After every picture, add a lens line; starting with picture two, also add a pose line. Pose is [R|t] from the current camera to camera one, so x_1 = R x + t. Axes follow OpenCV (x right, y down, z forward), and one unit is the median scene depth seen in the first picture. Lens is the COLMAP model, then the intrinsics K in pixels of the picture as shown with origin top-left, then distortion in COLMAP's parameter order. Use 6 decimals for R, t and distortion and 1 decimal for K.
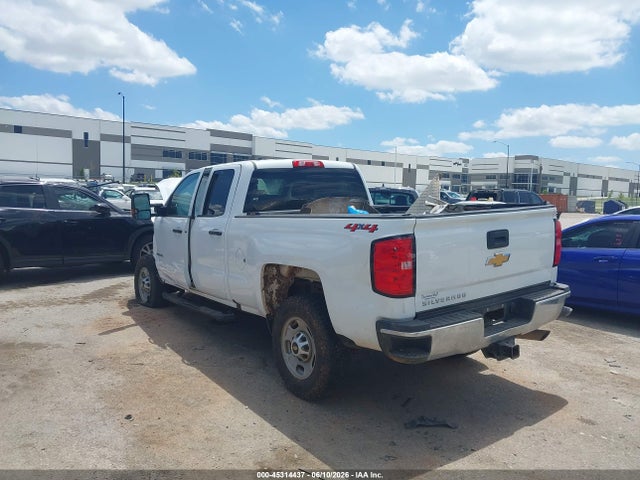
lens RADIAL K [[495.2, 0, 320.0], [0, 495.2, 240.0], [0, 0, 1]] dist [0.005150, -0.006115]
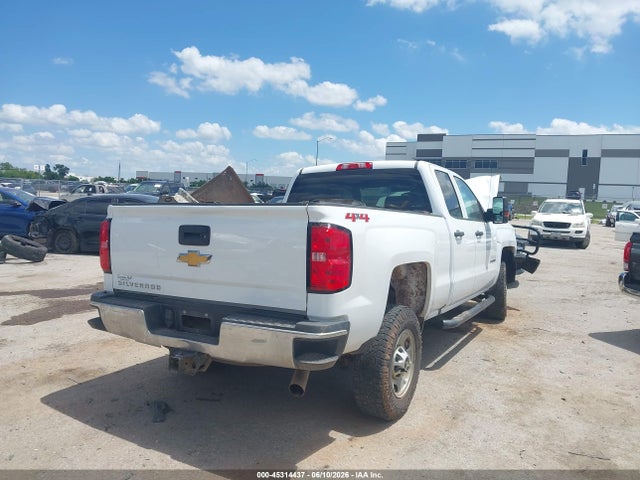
lens RADIAL K [[506.7, 0, 320.0], [0, 506.7, 231.2], [0, 0, 1]] dist [0.010688, 0.004889]
pose [[0.401145, 0.054304, -0.914404, 0.898311], [-0.117048, 0.993097, 0.007629, -0.029353], [0.908506, 0.103969, 0.404732, 0.584473]]
